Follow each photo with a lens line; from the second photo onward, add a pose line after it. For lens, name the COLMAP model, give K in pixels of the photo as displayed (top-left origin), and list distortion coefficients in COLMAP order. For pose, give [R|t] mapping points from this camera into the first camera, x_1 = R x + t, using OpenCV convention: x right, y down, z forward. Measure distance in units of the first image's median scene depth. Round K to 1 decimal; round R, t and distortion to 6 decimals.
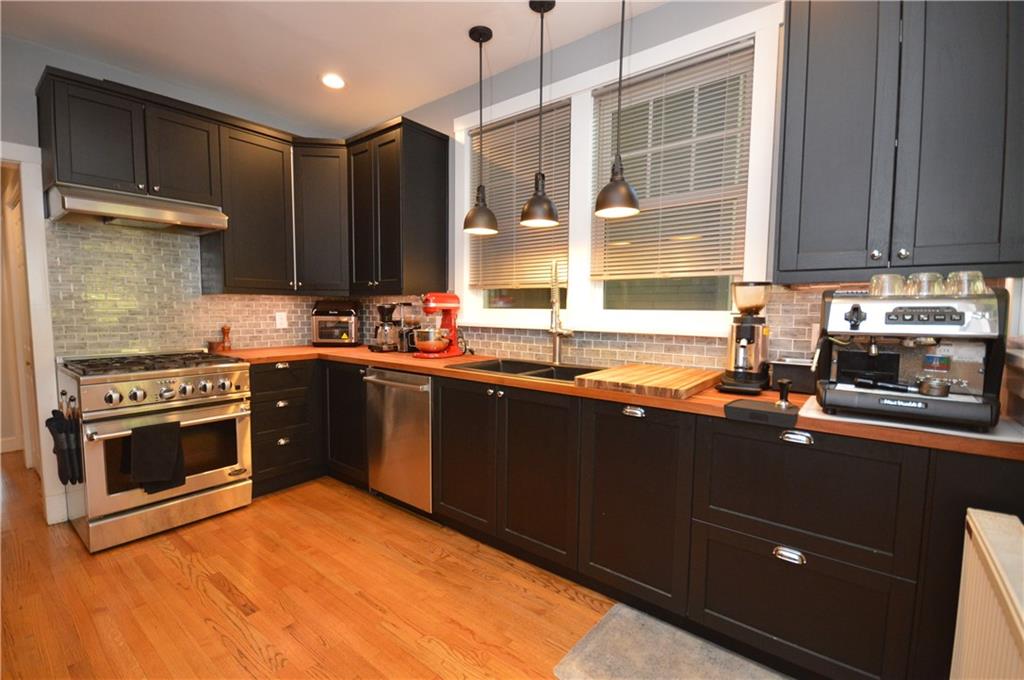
lens RADIAL K [[454.1, 0, 507.1], [0, 454.1, 341.8], [0, 0, 1]] dist [0.009294, -0.010518]
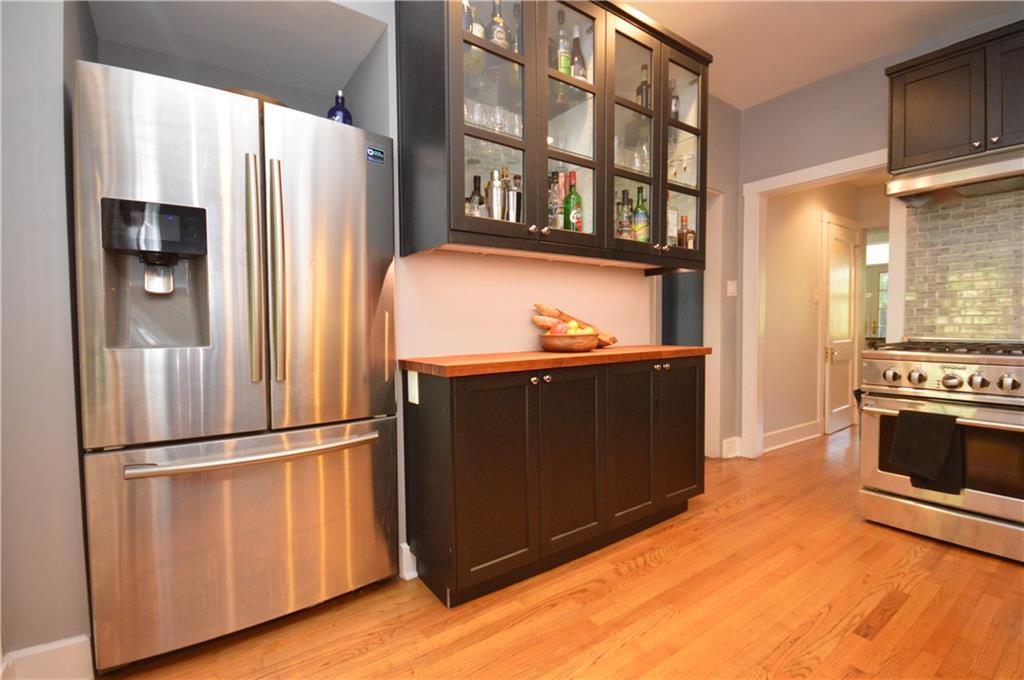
lens RADIAL K [[454.1, 0, 510.0], [0, 454.1, 342.7], [0, 0, 1]] dist [0.009294, -0.010518]
pose [[-0.278443, 0.038020, -0.959700, 0.276957], [-0.063119, 0.996332, 0.057784, 0.041049], [0.958377, 0.076665, -0.275021, 0.407589]]
